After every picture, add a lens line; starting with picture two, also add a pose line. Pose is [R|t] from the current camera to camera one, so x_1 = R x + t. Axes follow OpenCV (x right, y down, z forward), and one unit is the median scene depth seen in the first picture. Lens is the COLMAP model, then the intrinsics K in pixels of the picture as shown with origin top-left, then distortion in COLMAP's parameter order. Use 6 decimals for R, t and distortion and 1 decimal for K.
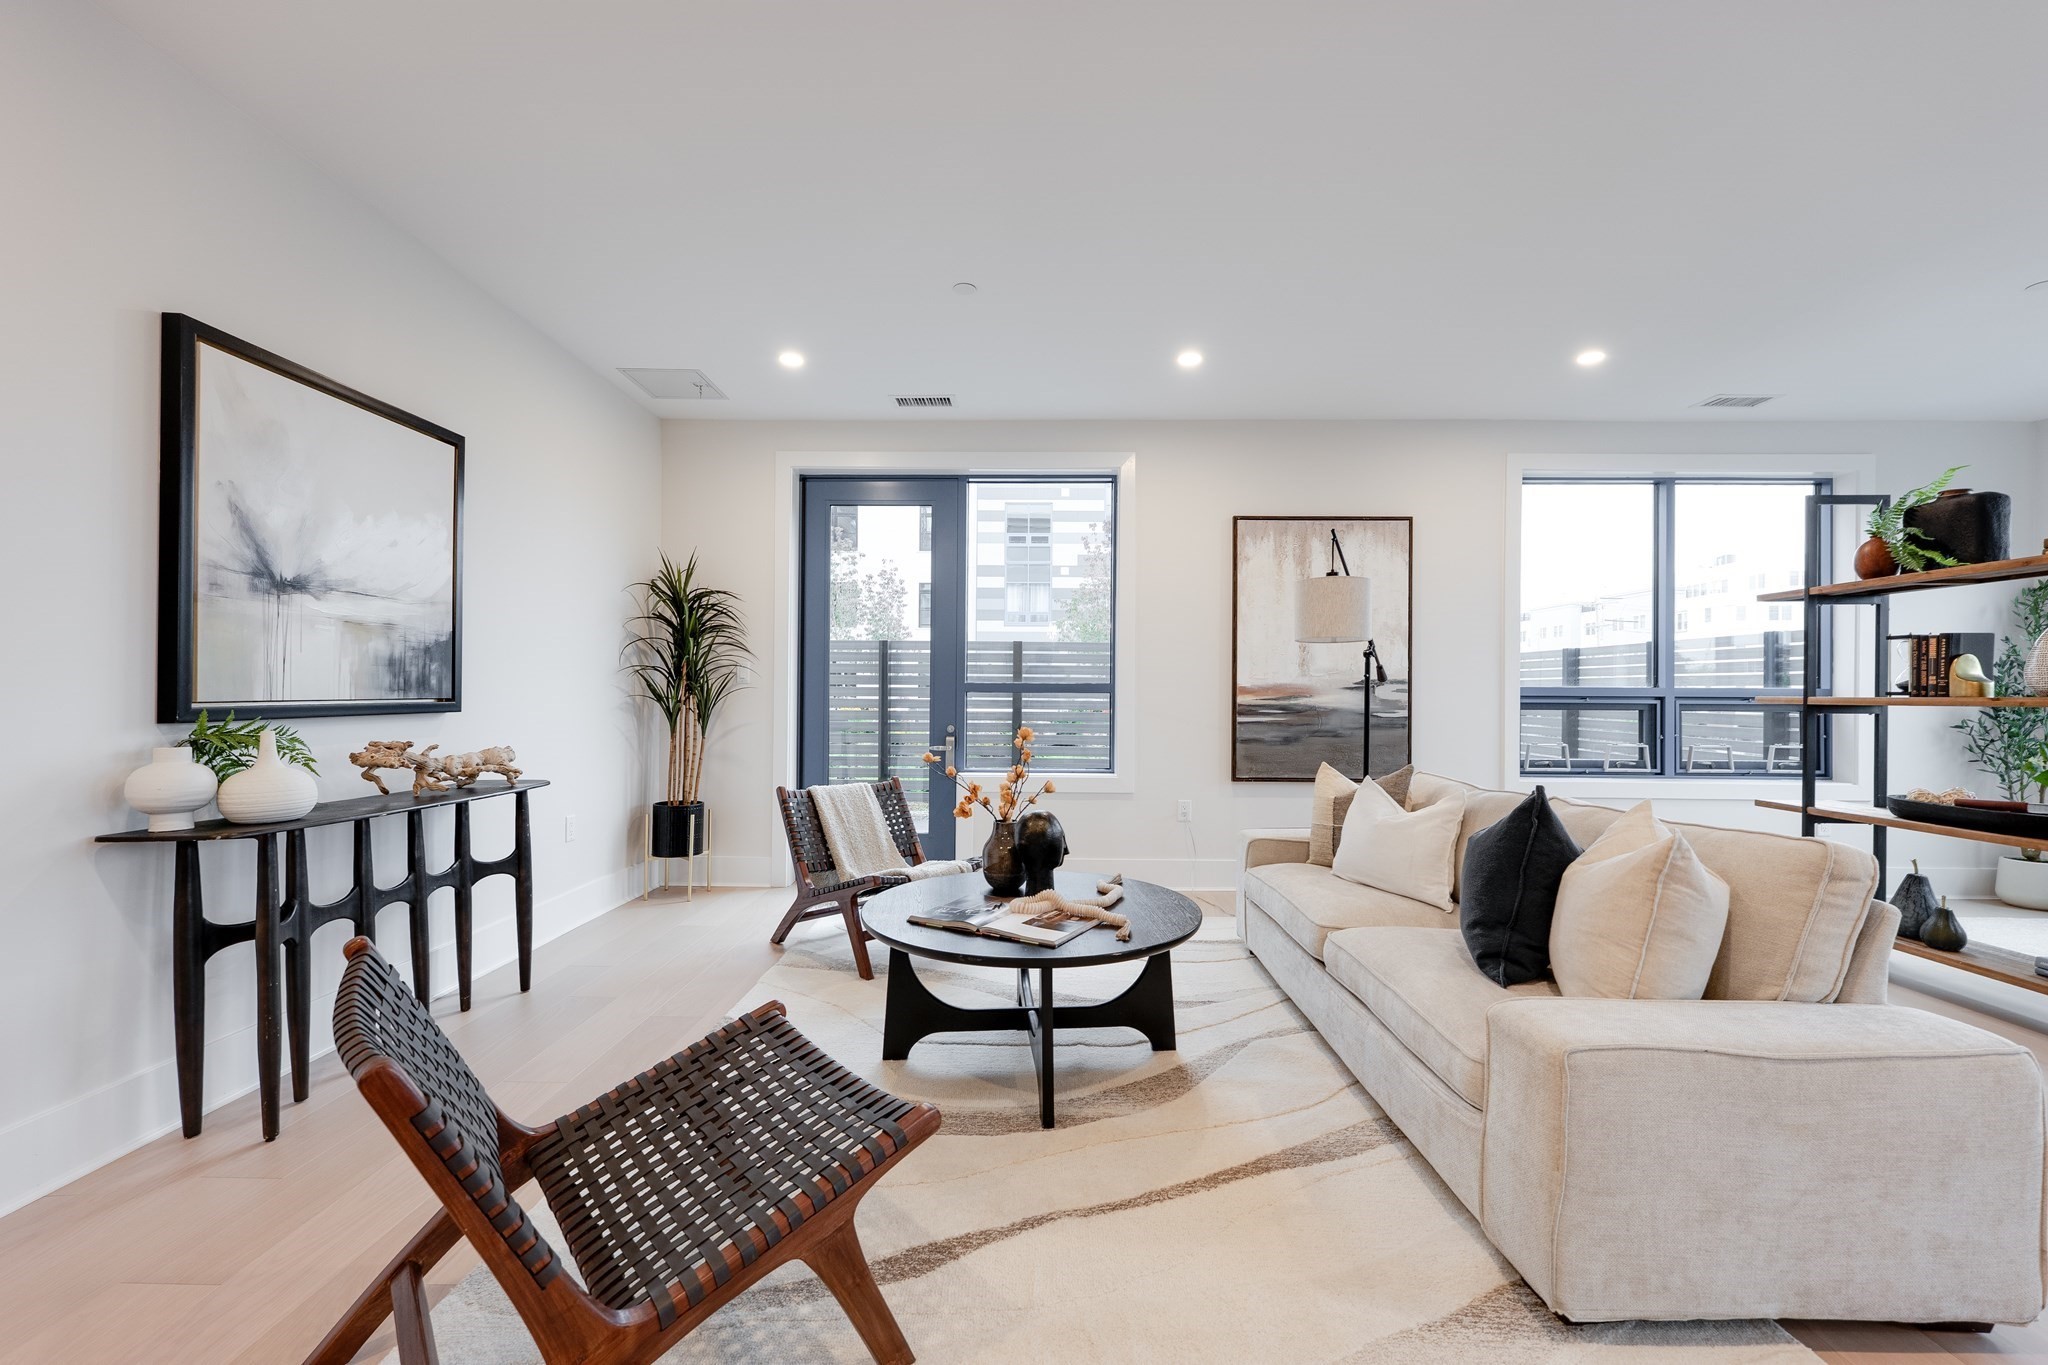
lens RADIAL K [[837.0, 0, 1019.8], [0, 837.0, 685.9], [0, 0, 1]] dist [-0.000813, 0.000809]
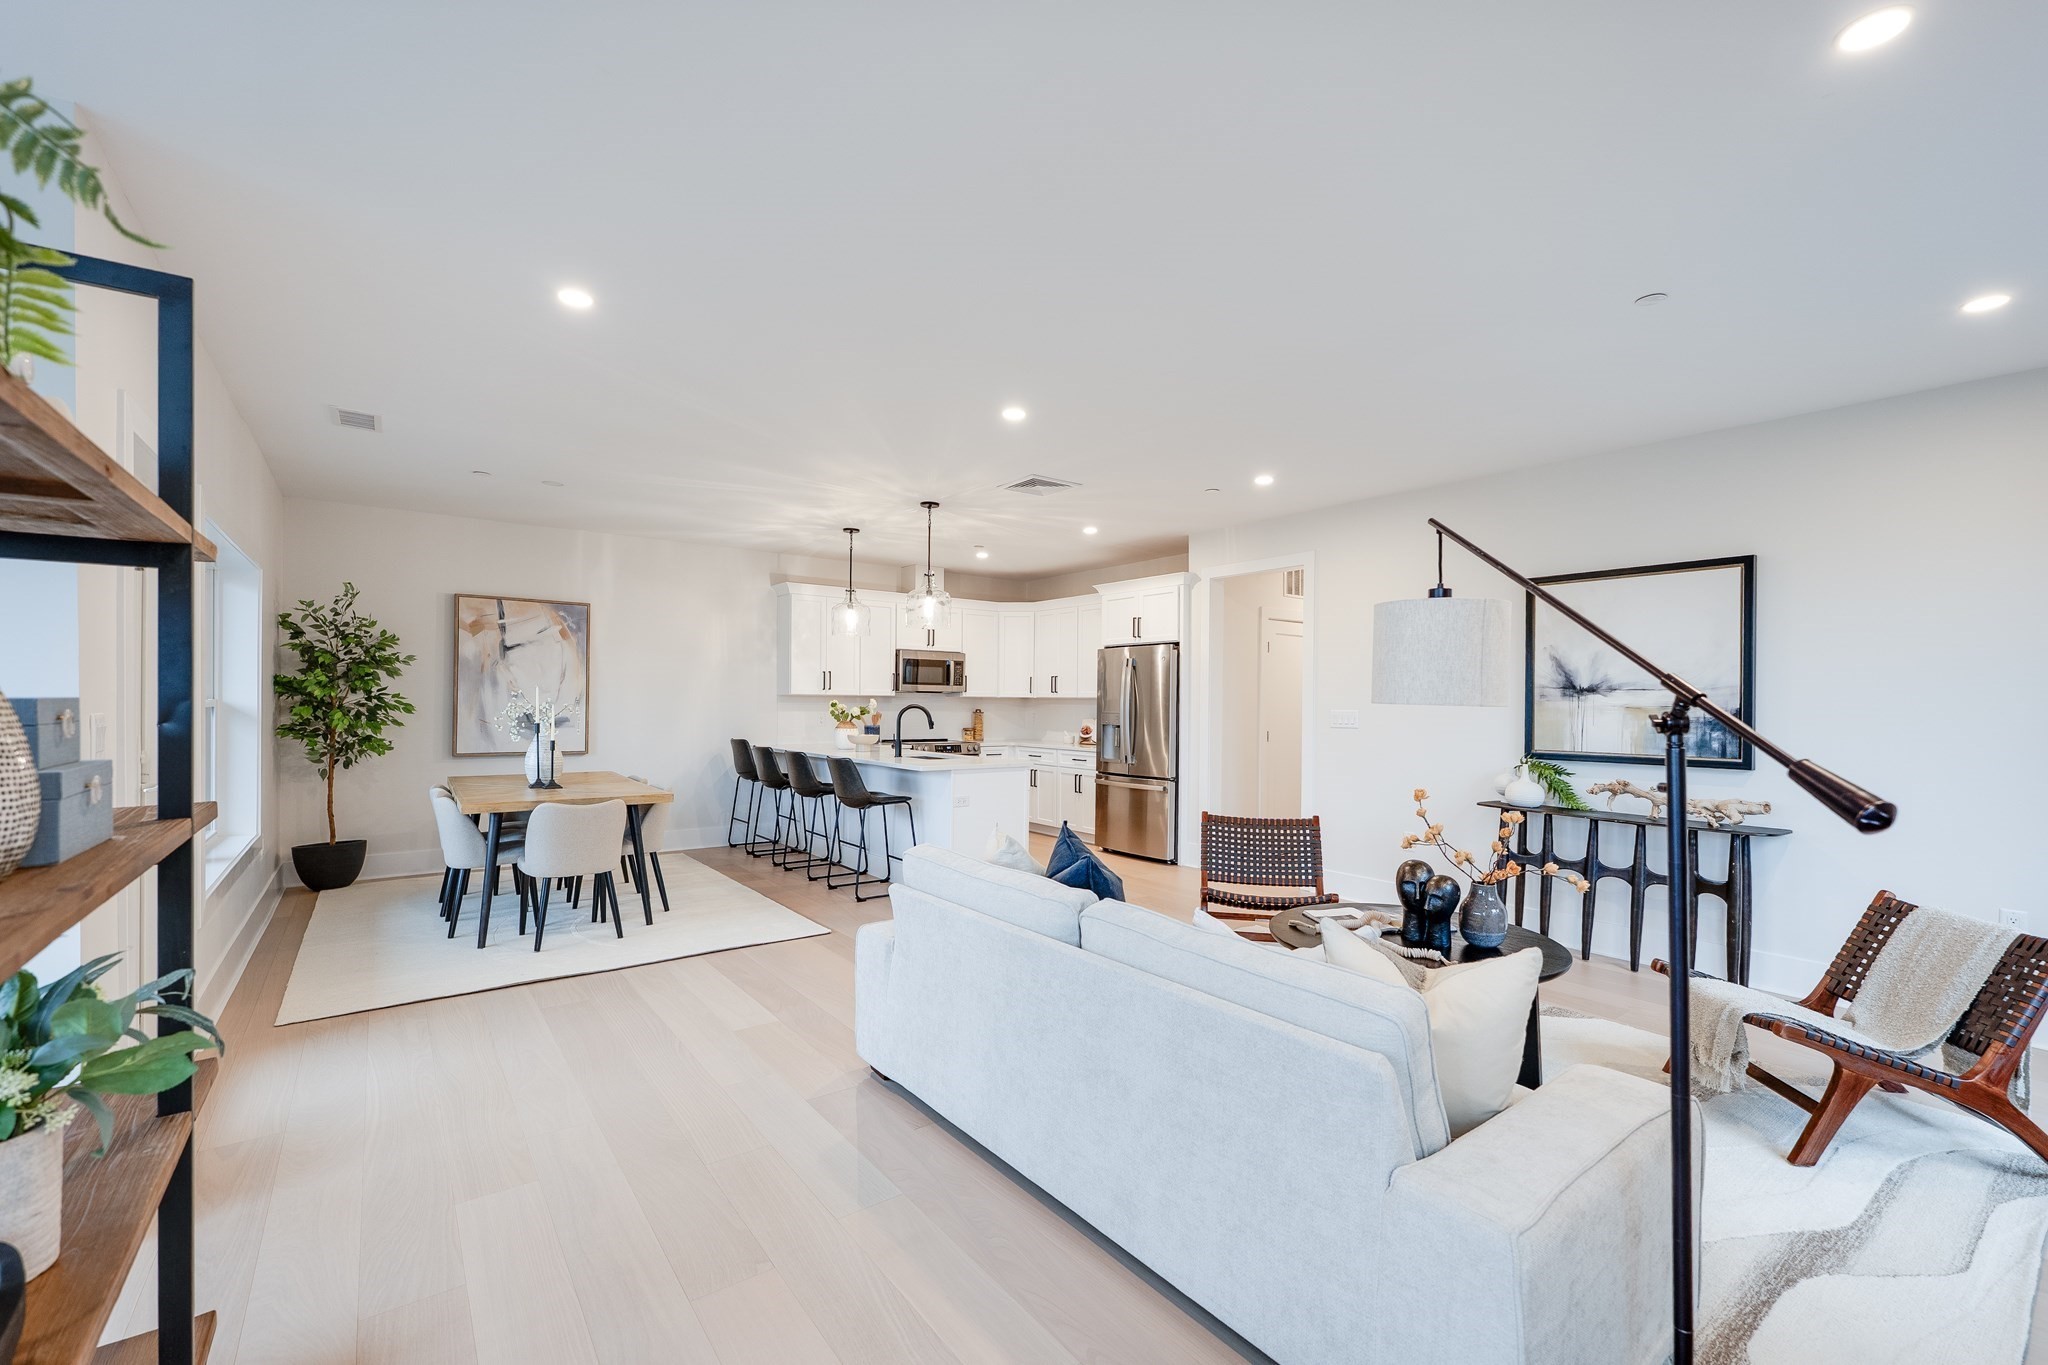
lens RADIAL K [[837.0, 0, 1022.6], [0, 837.0, 705.1], [0, 0, 1]] dist [-0.000813, 0.000809]
pose [[-0.785436, -0.009575, -0.618869, 1.066755], [-0.009852, 0.999947, -0.002968, -0.057223], [0.618865, 0.003766, -0.785488, 1.391823]]
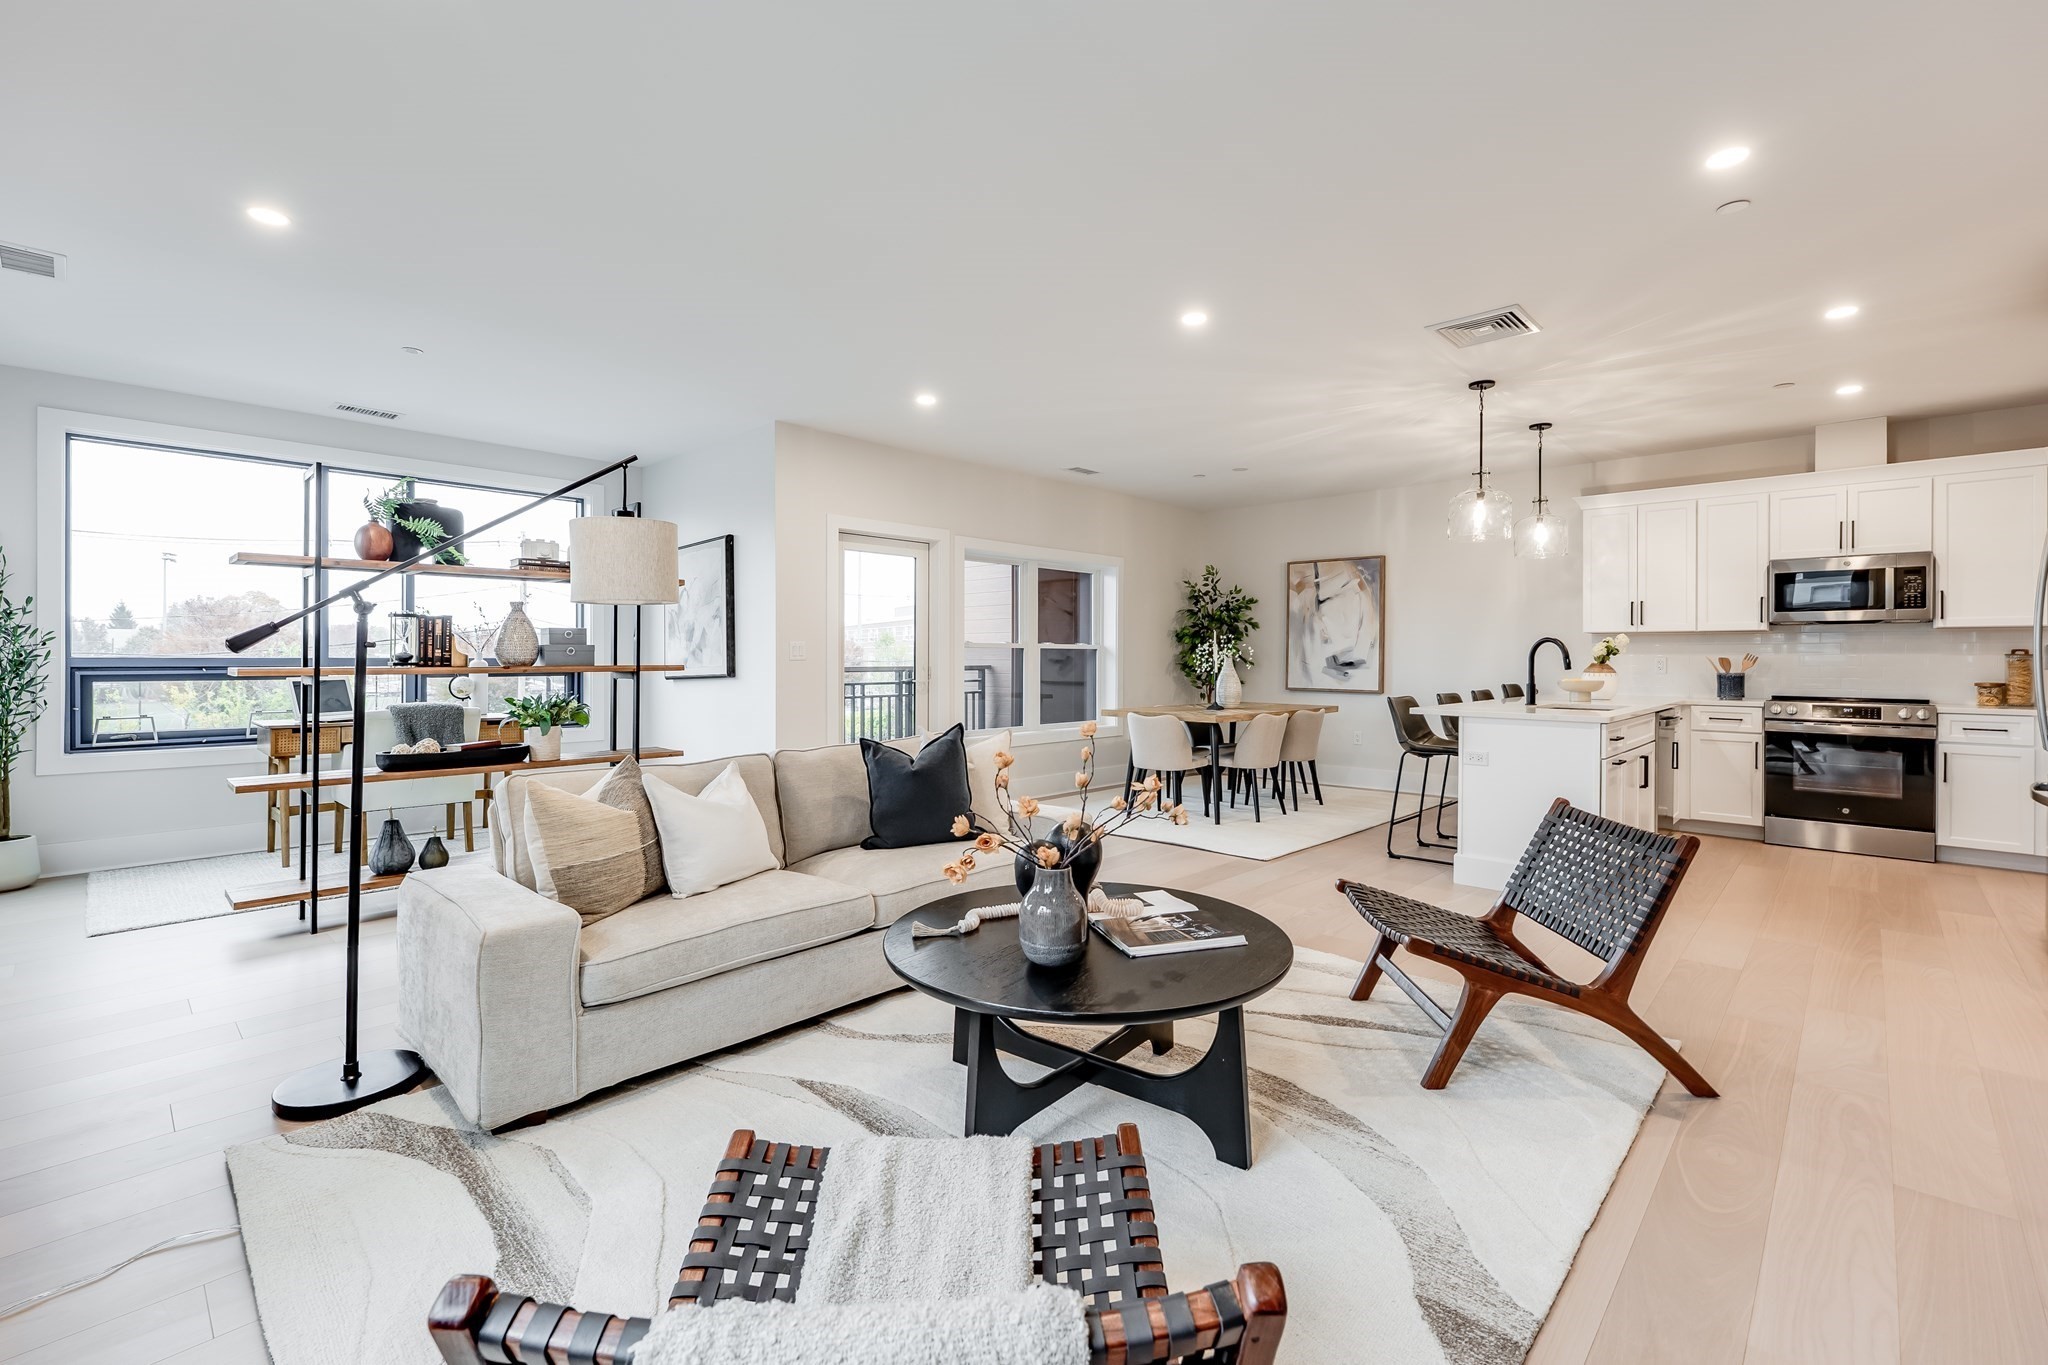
lens RADIAL K [[882.4, 0, 1051.7], [0, 882.4, 658.1], [0, 0, 1]] dist [0.006346, 0.000365]
pose [[-0.753738, -0.006952, 0.657138, -0.460864], [-0.010750, 0.999941, -0.001752, -0.007608], [-0.657087, -0.008385, -0.753768, 1.486933]]
